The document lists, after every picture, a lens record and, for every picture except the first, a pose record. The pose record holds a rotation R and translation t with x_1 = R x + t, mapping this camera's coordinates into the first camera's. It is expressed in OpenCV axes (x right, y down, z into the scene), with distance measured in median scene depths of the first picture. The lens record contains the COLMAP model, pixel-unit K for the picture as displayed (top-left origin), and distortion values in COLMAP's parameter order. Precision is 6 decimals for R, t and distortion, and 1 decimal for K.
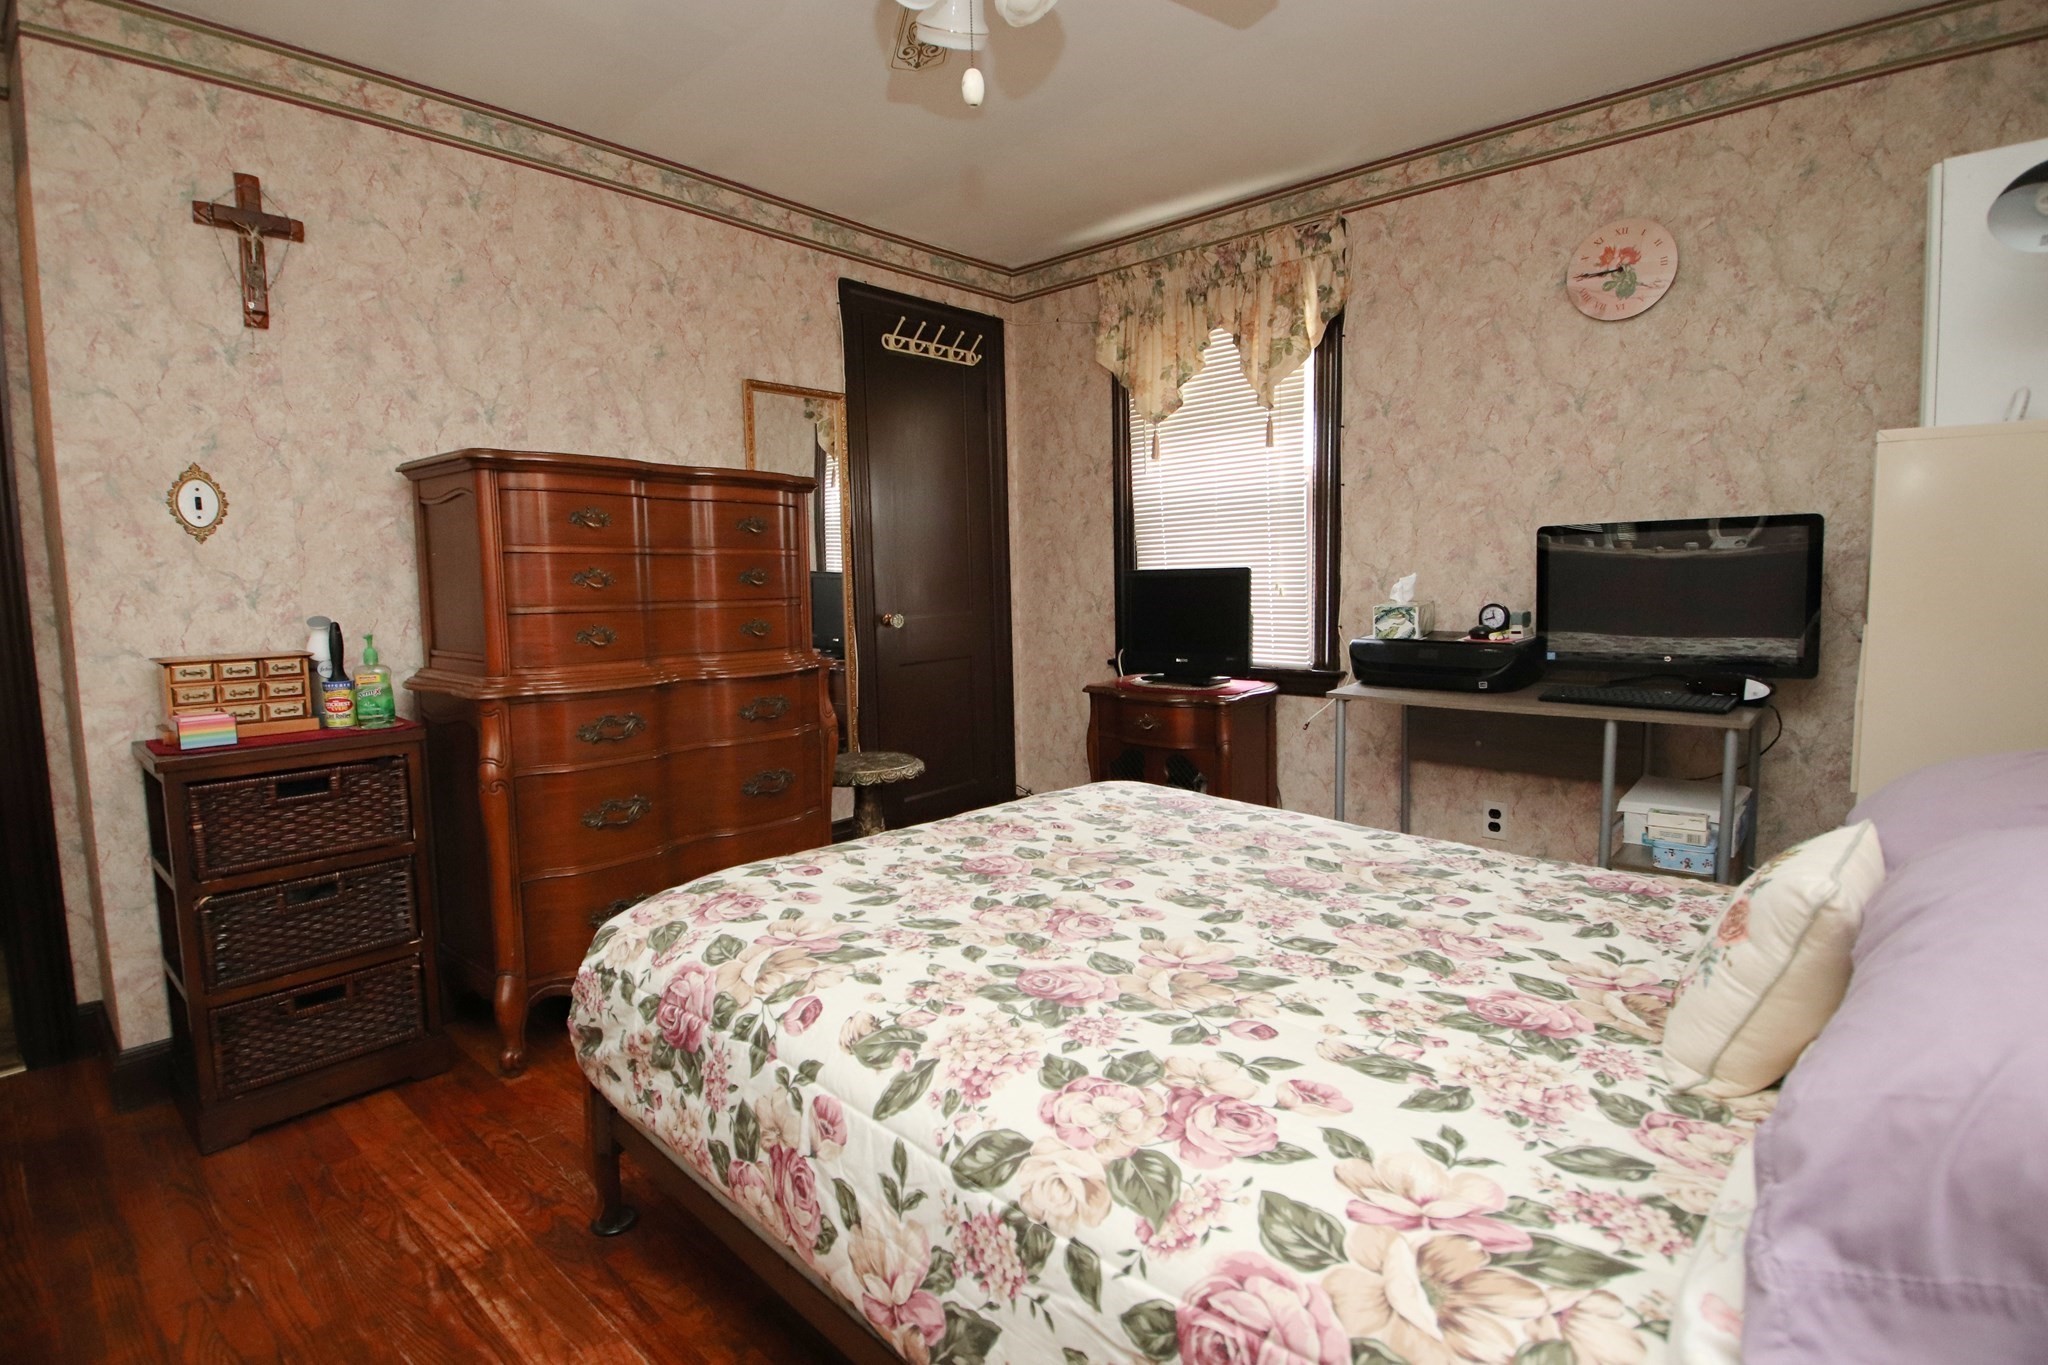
lens RADIAL K [[963.3, 0, 1015.7], [0, 963.3, 667.3], [0, 0, 1]] dist [0.005154, -0.022922]
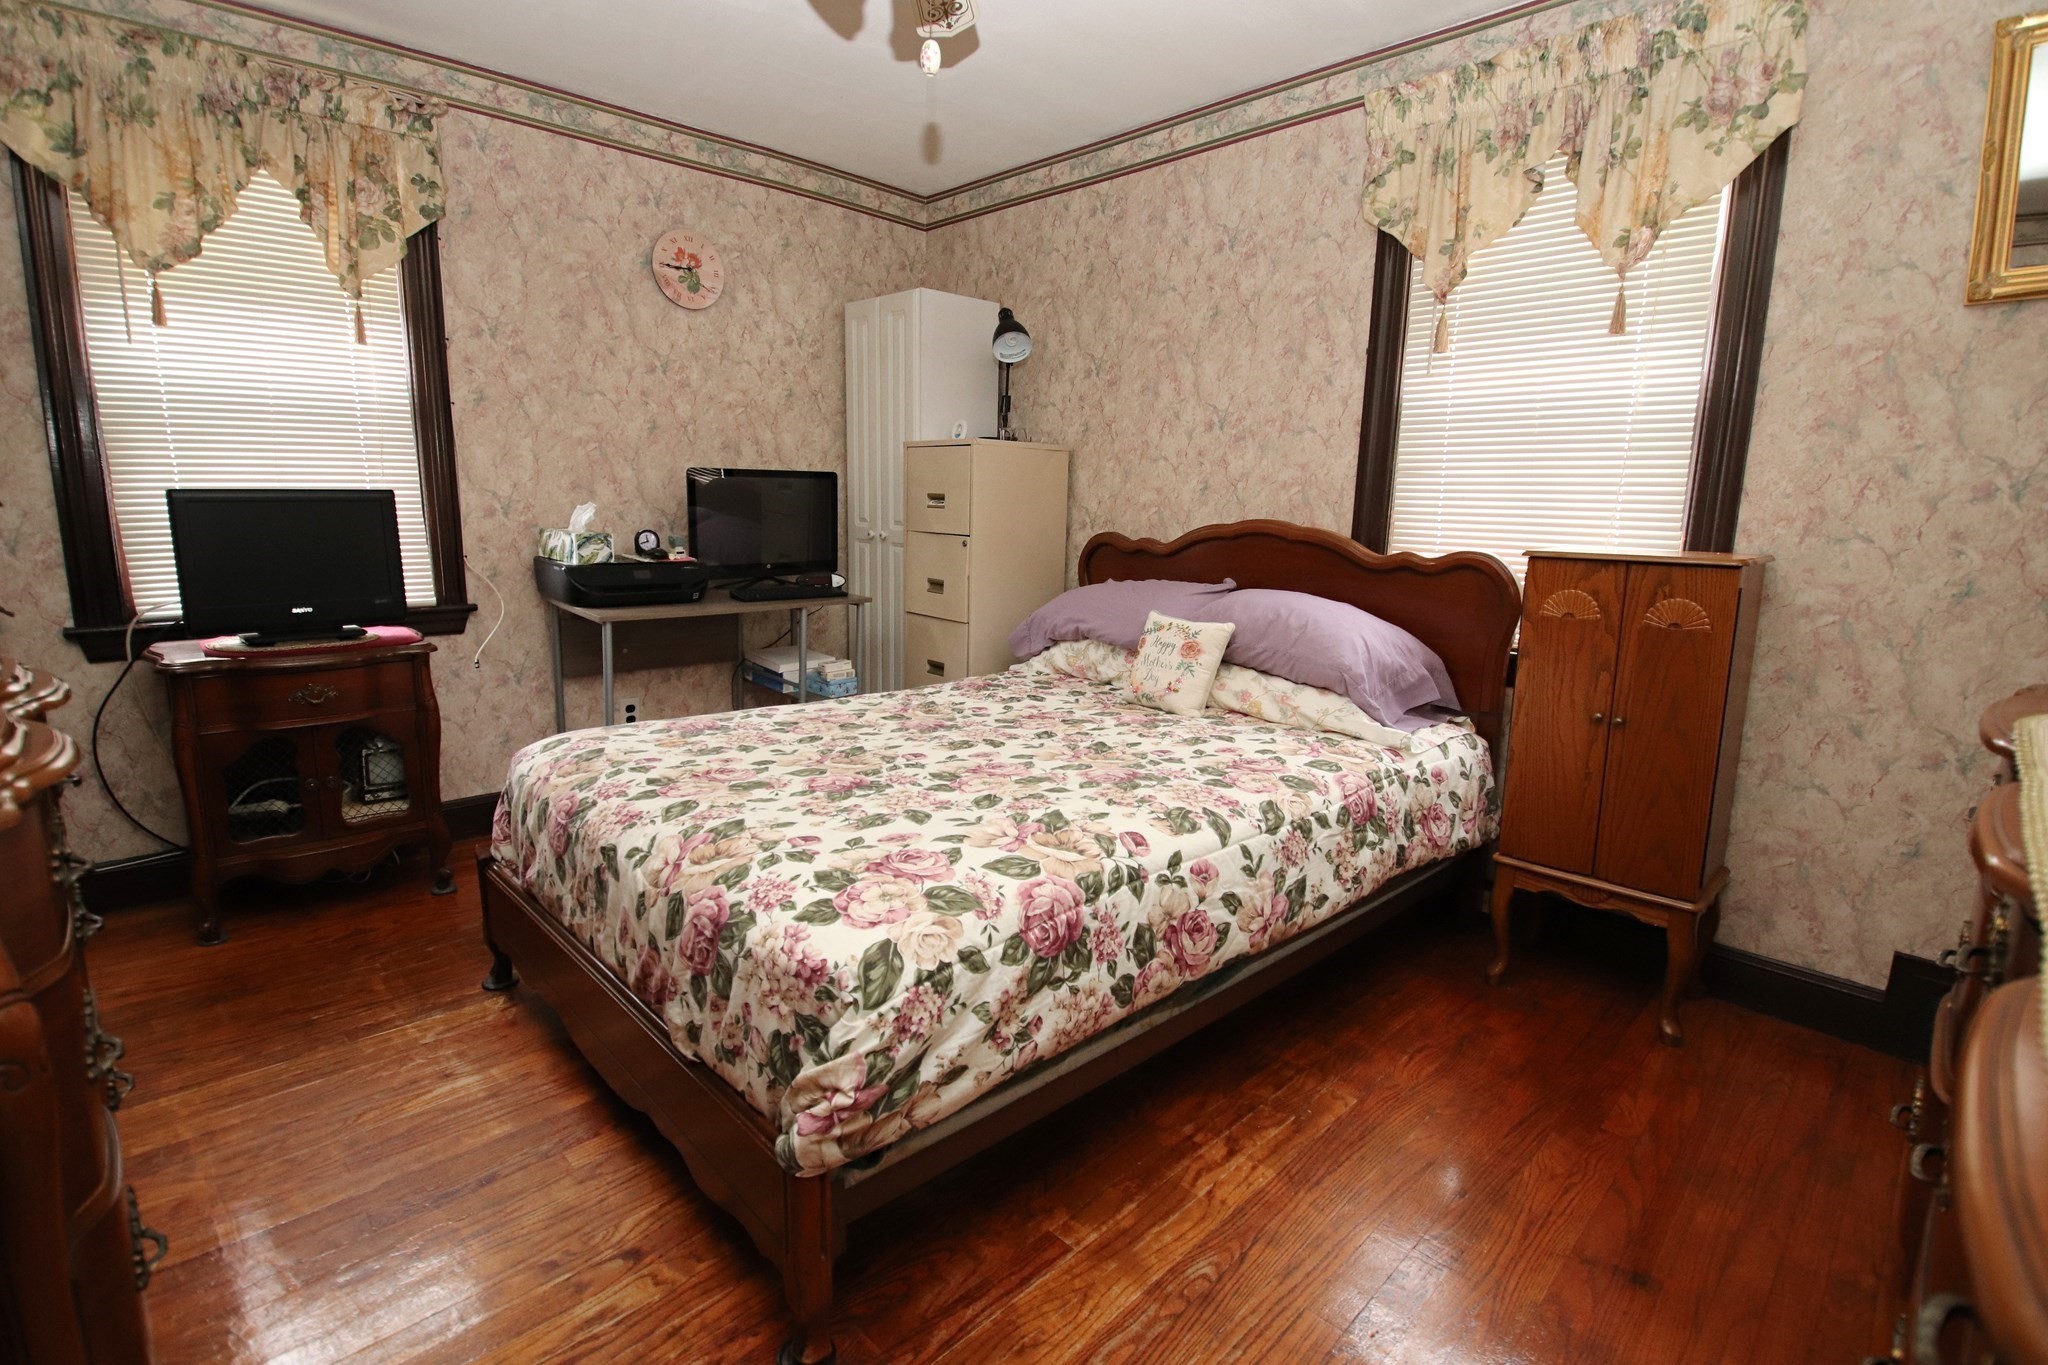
lens RADIAL K [[963.3, 0, 1015.7], [0, 963.3, 667.3], [0, 0, 1]] dist [0.005154, -0.022922]
pose [[0.066299, -0.150978, 0.986311, -1.166482], [0.073868, 0.986516, 0.146044, -0.066255], [-0.995062, 0.063174, 0.076558, 0.809817]]
